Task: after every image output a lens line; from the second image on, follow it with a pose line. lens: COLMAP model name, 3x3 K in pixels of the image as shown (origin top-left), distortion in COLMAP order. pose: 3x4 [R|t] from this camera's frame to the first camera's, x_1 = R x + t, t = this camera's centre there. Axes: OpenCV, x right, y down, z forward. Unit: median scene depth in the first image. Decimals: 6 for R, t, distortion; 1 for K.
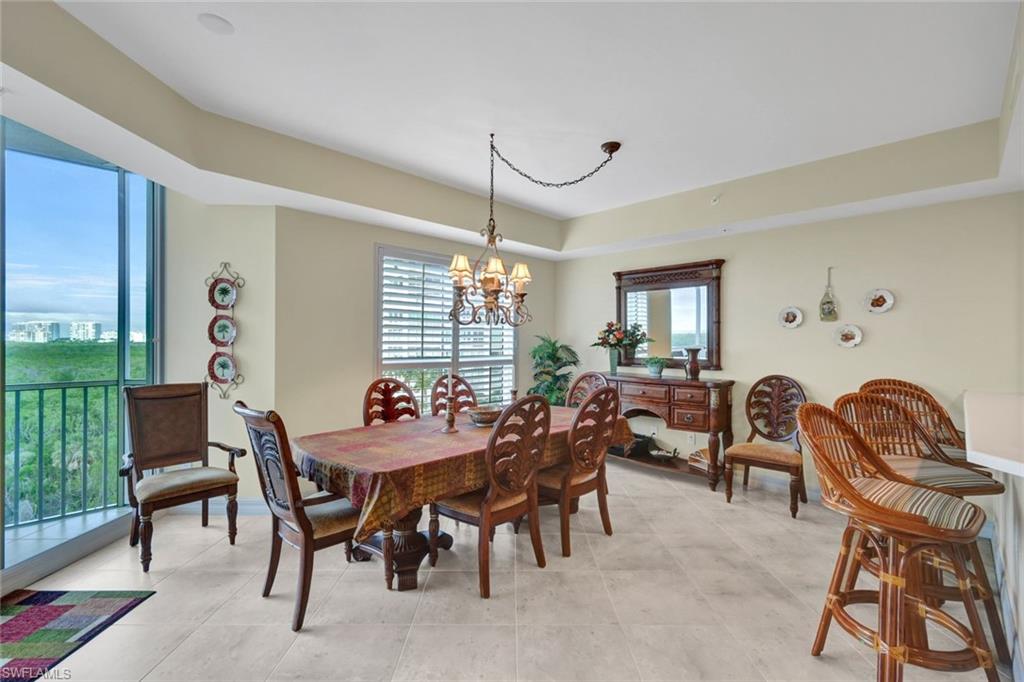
lens RADIAL K [[446.5, 0, 515.4], [0, 446.5, 338.1], [0, 0, 1]] dist [0.001920, -0.000068]
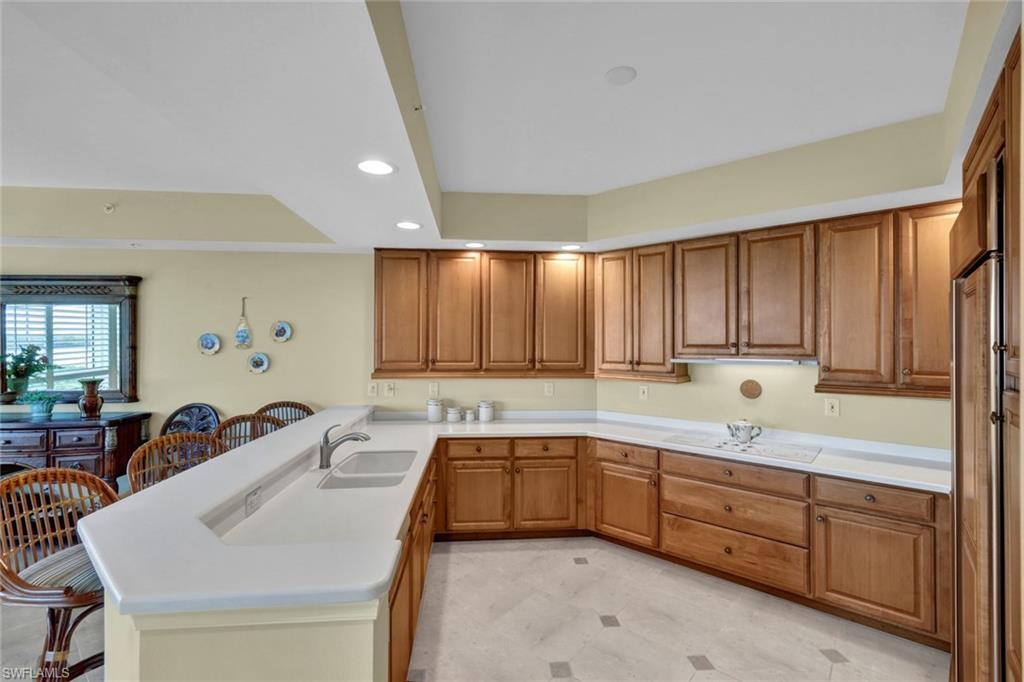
lens RADIAL K [[446.5, 0, 515.4], [0, 446.5, 338.1], [0, 0, 1]] dist [0.001920, -0.000068]
pose [[0.644973, -0.000854, 0.764205, 0.290623], [-0.000129, 0.999999, 0.001226, -0.059463], [-0.764205, -0.000889, 0.644972, -0.153055]]
